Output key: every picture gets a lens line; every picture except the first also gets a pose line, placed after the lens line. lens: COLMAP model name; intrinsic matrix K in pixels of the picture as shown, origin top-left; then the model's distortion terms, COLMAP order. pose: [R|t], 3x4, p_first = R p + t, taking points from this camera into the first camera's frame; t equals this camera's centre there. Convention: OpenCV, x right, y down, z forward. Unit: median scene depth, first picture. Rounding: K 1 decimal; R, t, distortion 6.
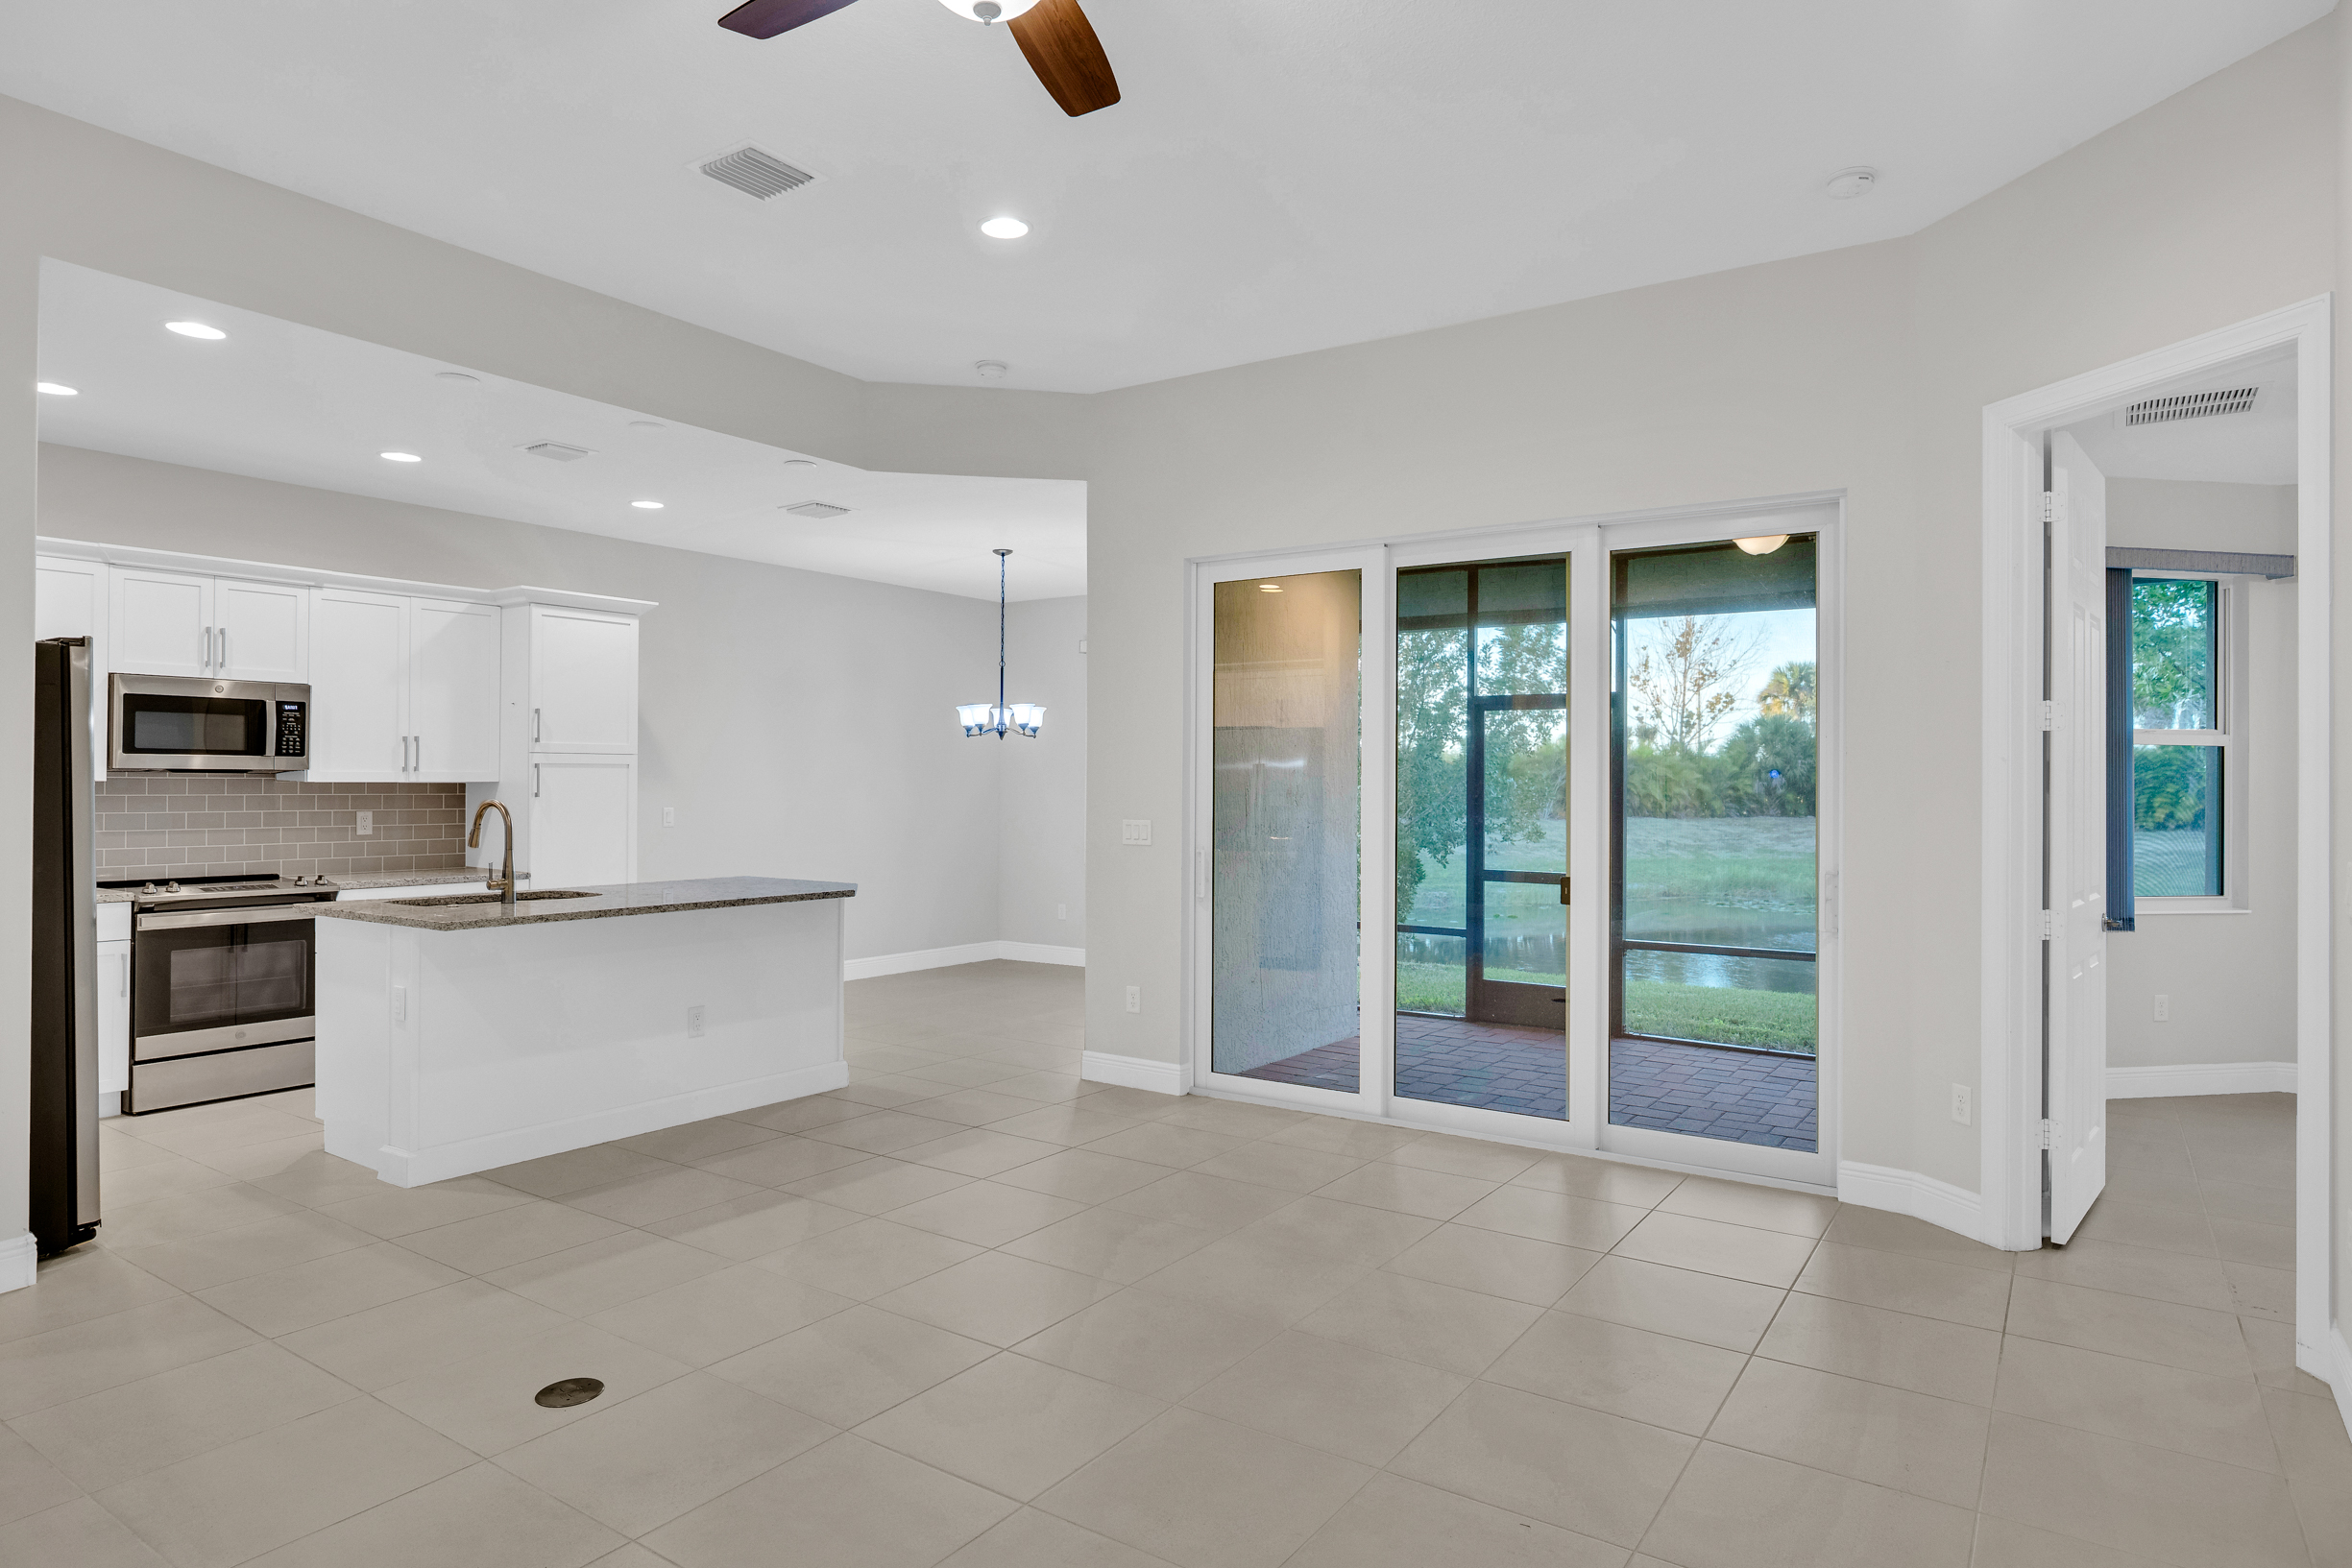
lens RADIAL K [[1338.9, 0, 1185.8], [0, 1338.9, 774.6], [0, 0, 1]] dist [-0.024383, 0.012557]
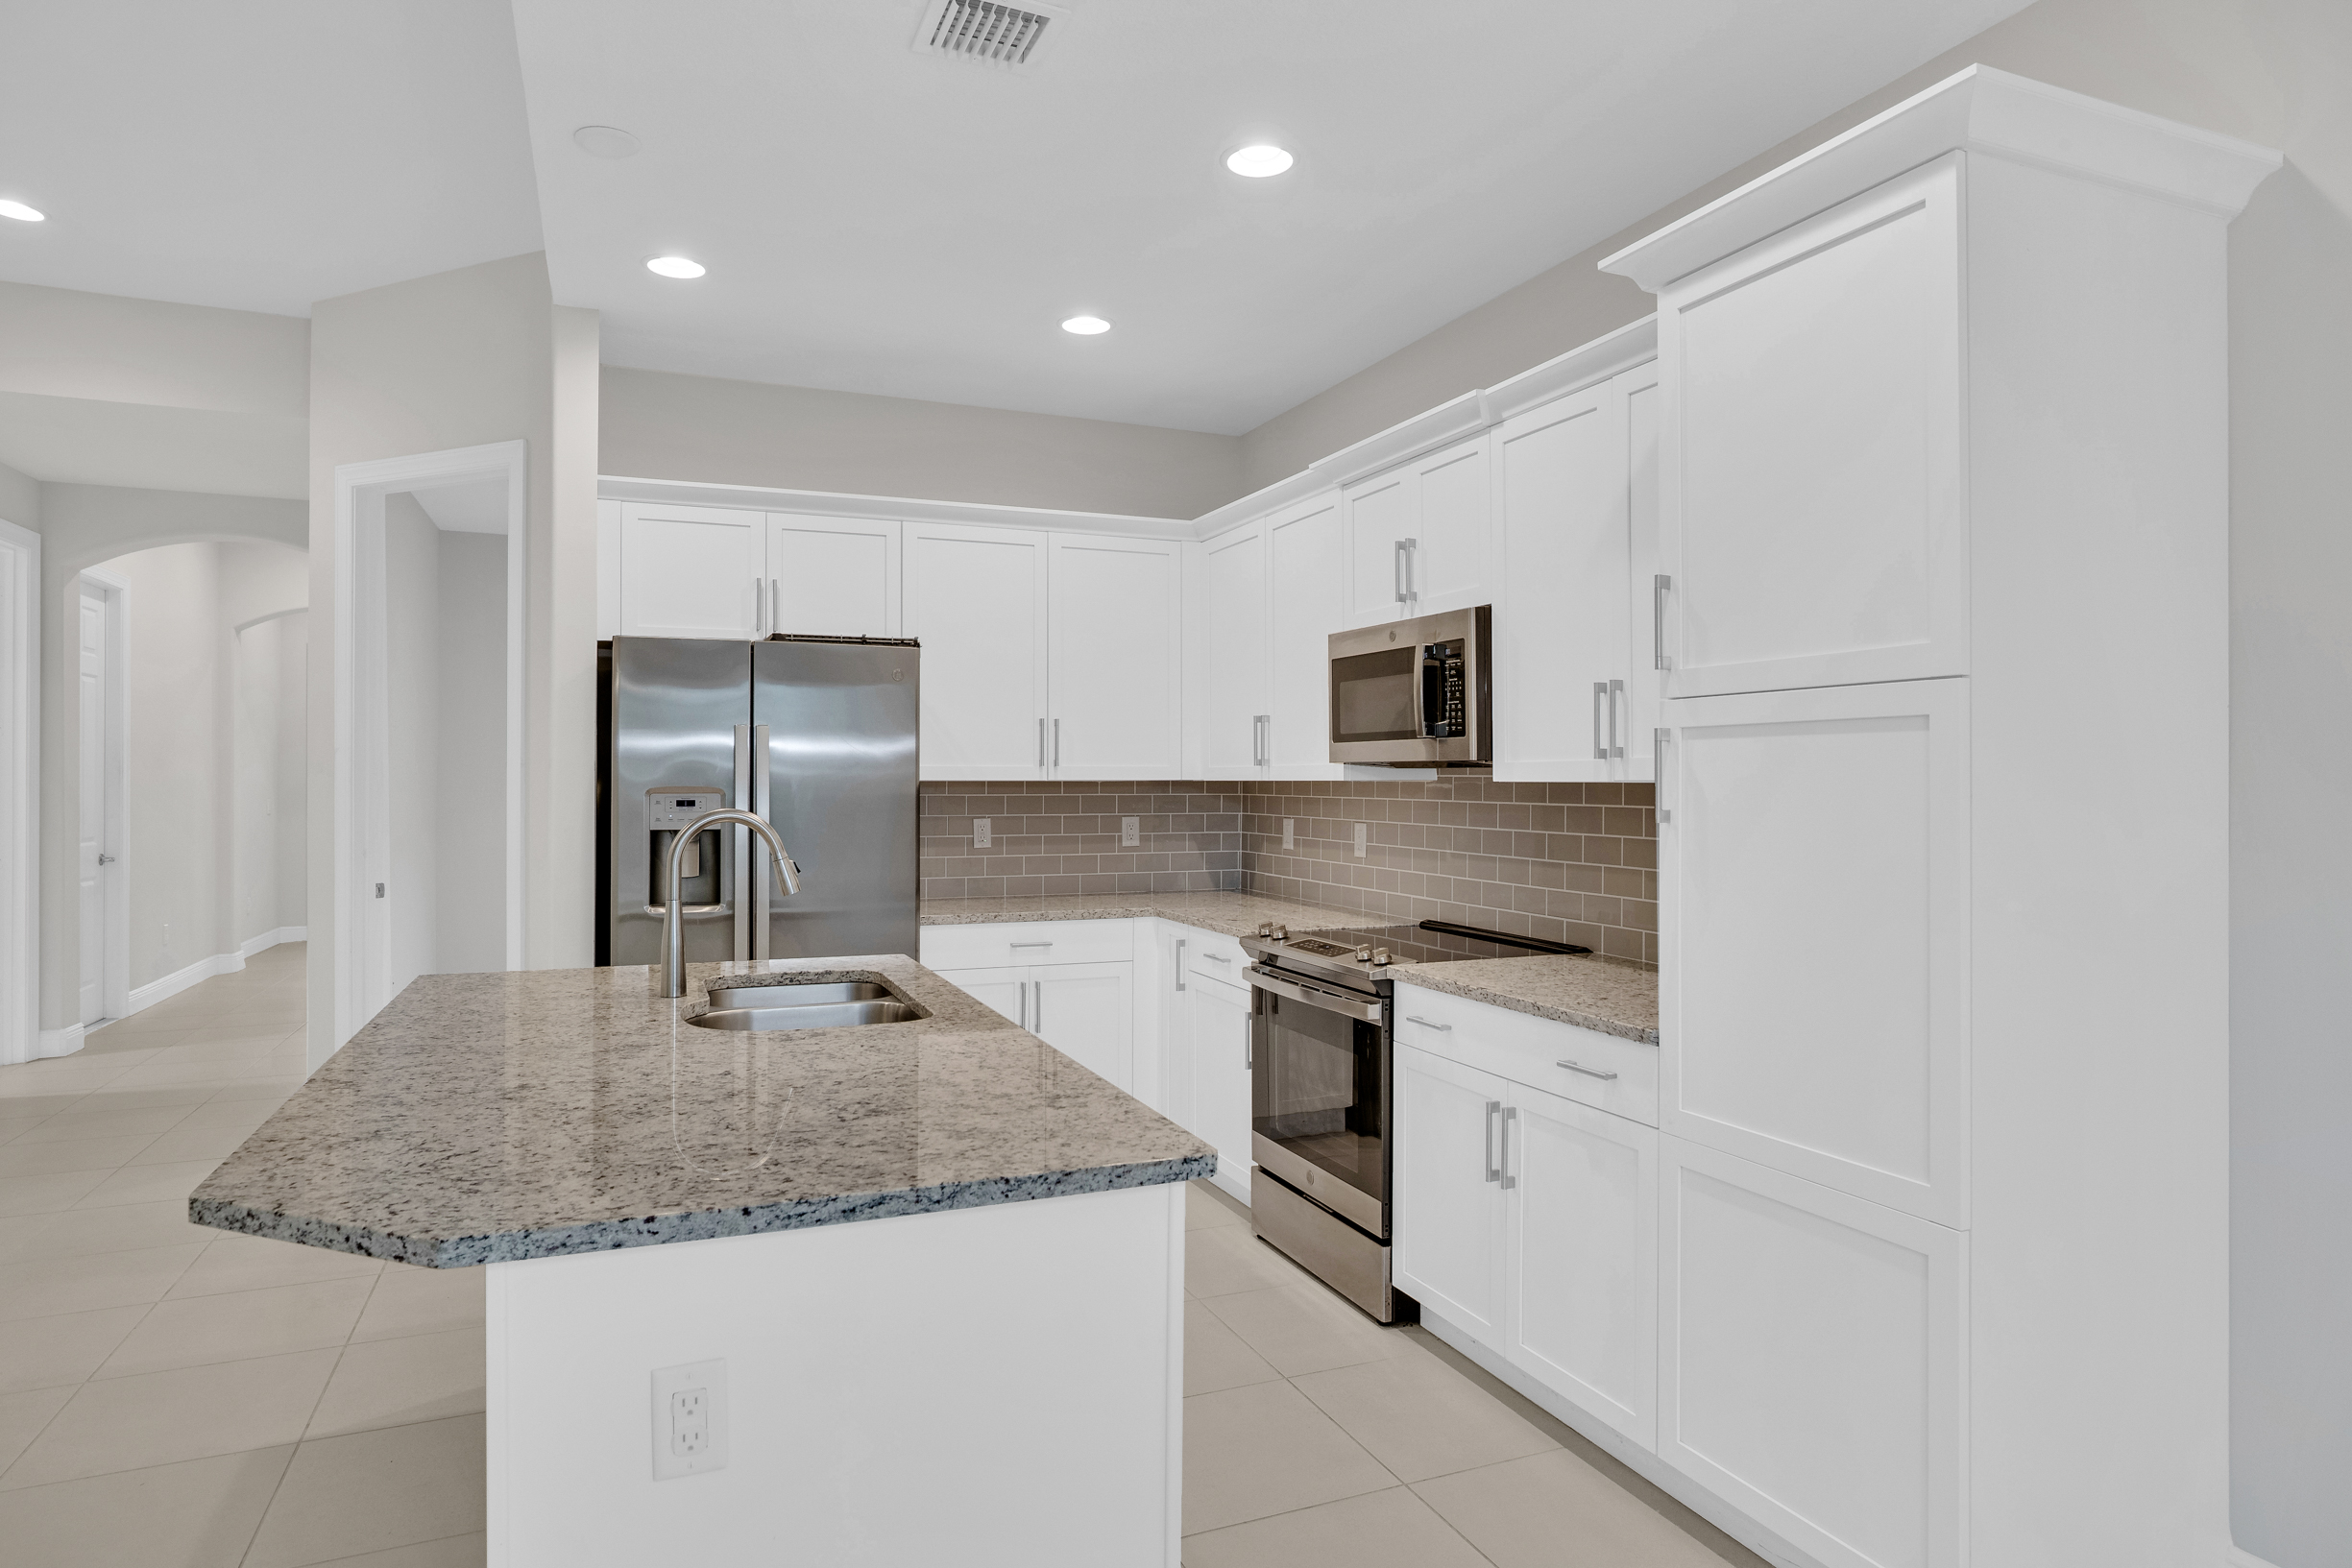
lens RADIAL K [[1338.9, 0, 1185.2], [0, 1338.9, 770.6], [0, 0, 1]] dist [-0.024383, 0.012557]
pose [[-0.541456, -0.011614, -0.840649, -0.129278], [0.000427, 0.999901, -0.014089, 0.008834], [0.840729, -0.007987, -0.541397, 1.208963]]
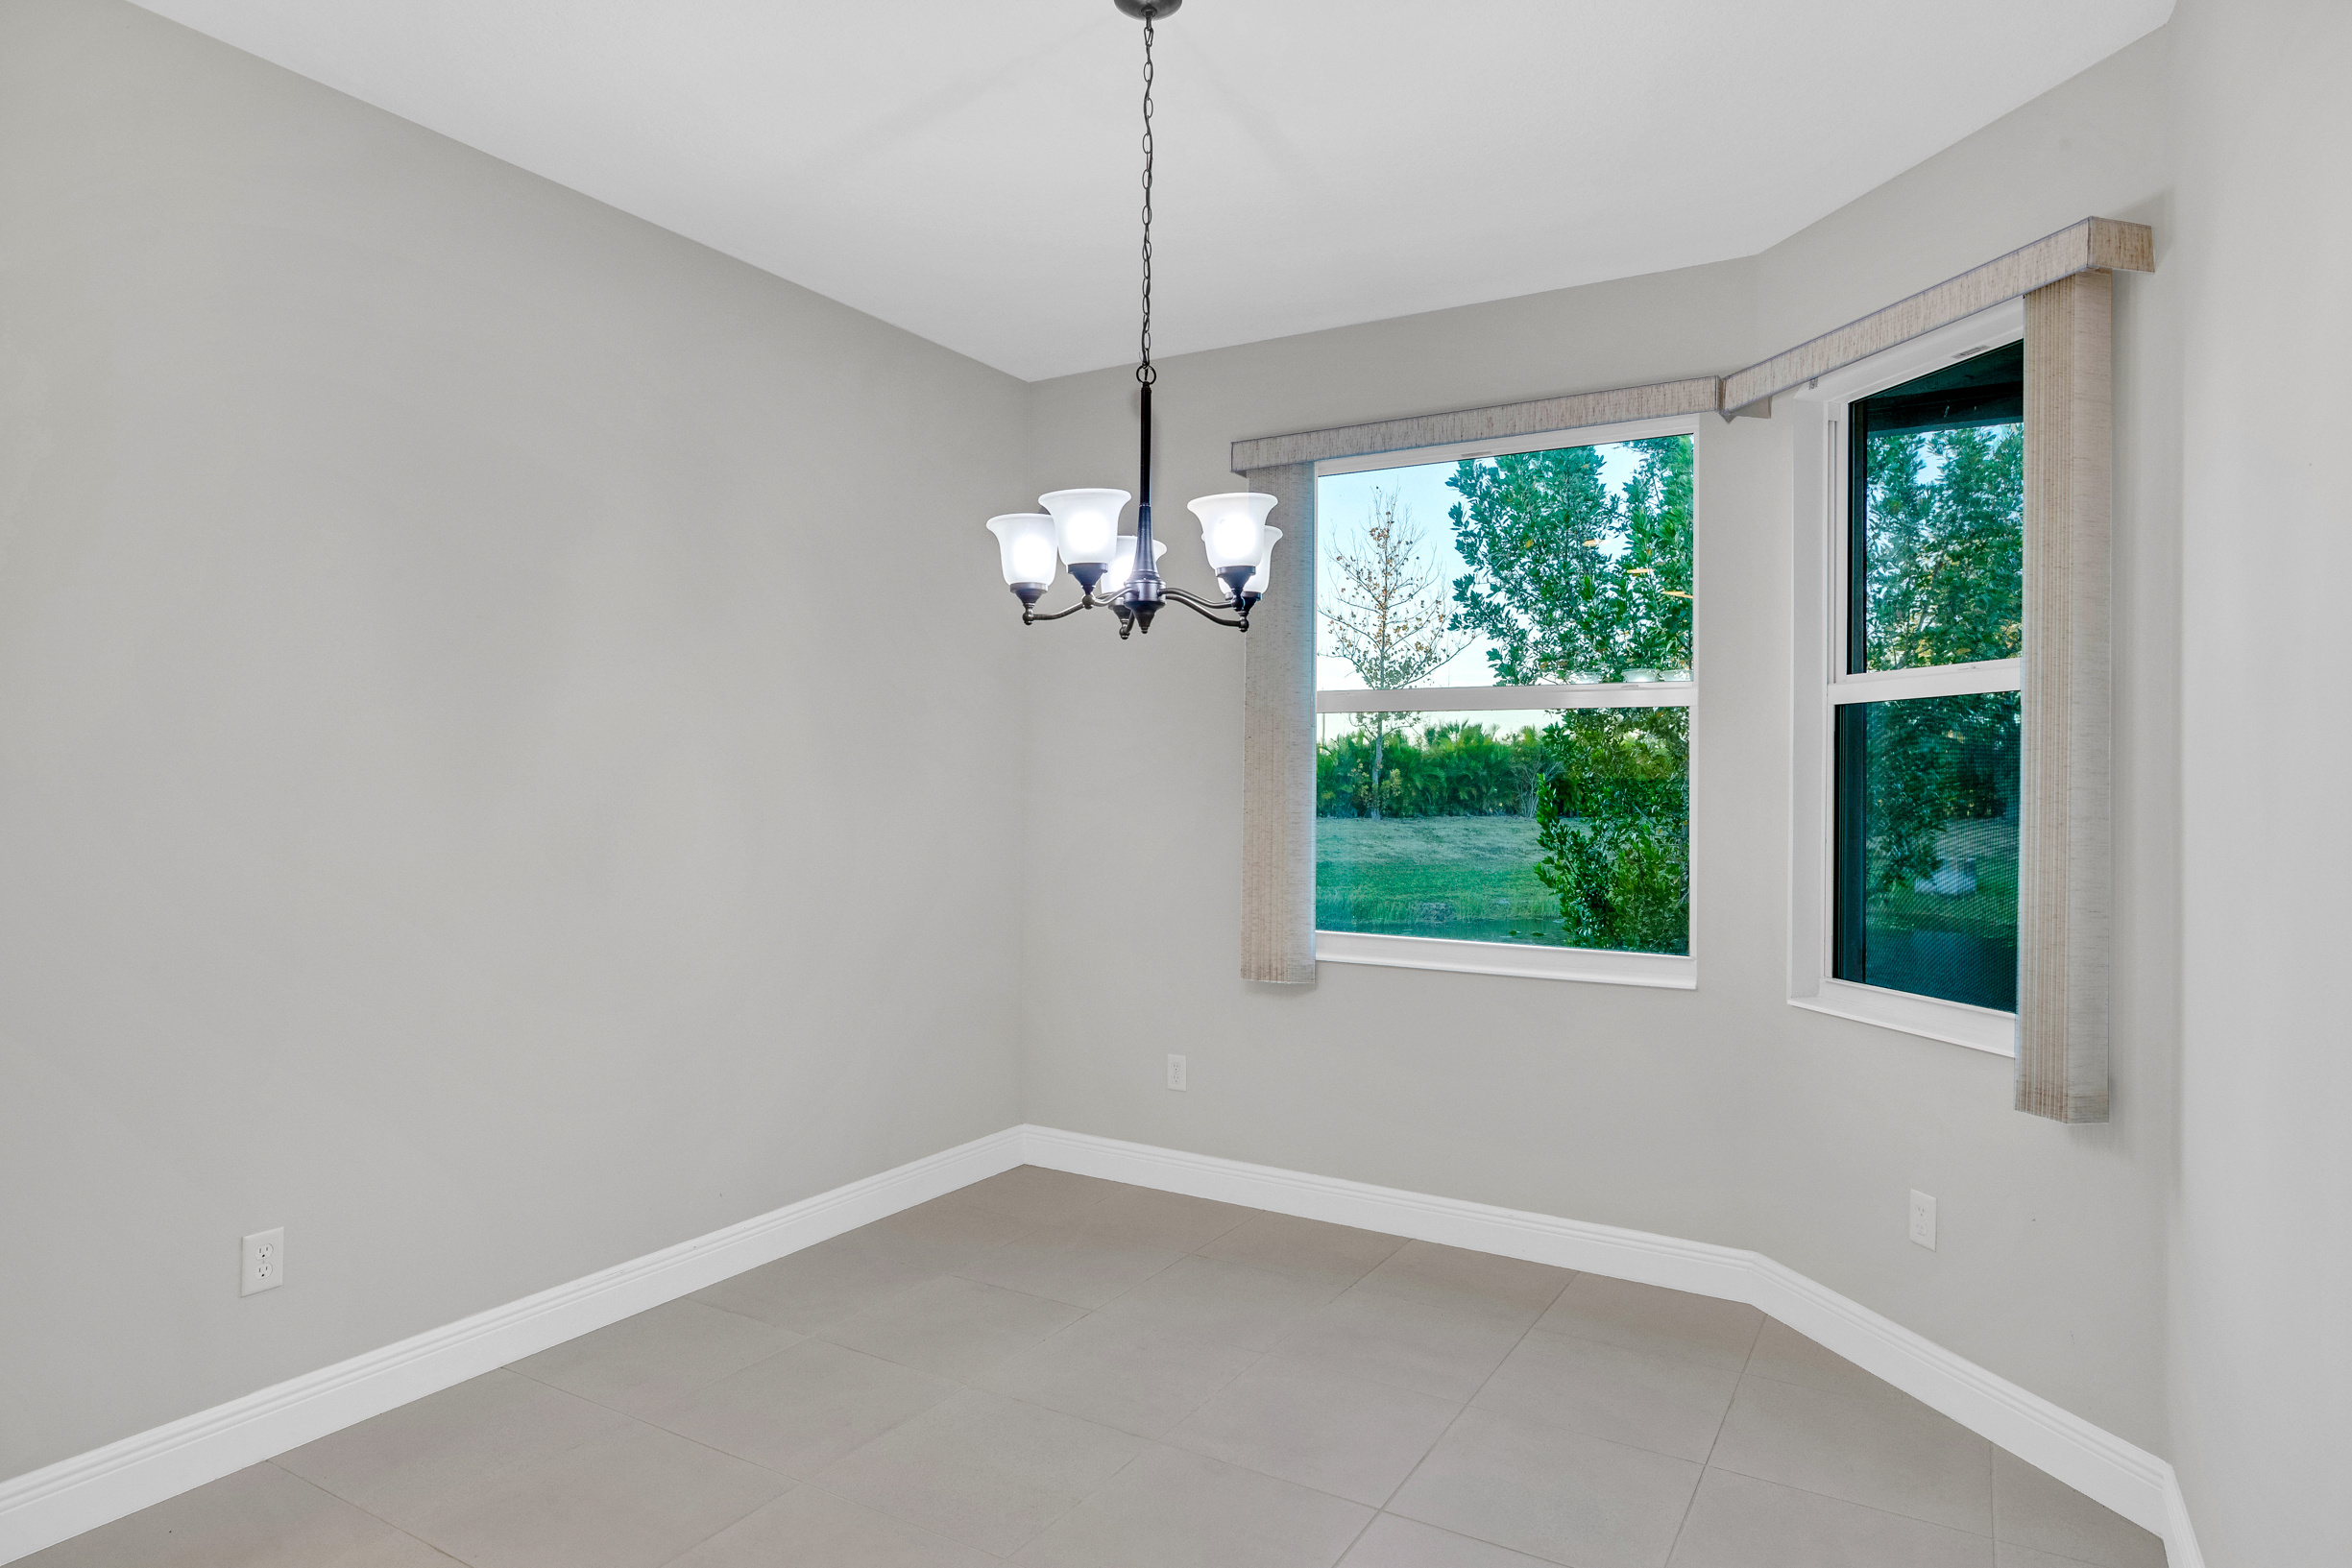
lens RADIAL K [[1338.9, 0, 1193.0], [0, 1338.9, 764.2], [0, 0, 1]] dist [-0.024383, 0.012557]
pose [[0.997395, 0.001737, 0.072106, -0.198324], [-0.001453, 0.999991, -0.003995, 0.006075], [-0.072112, 0.003880, 0.997389, 0.945438]]
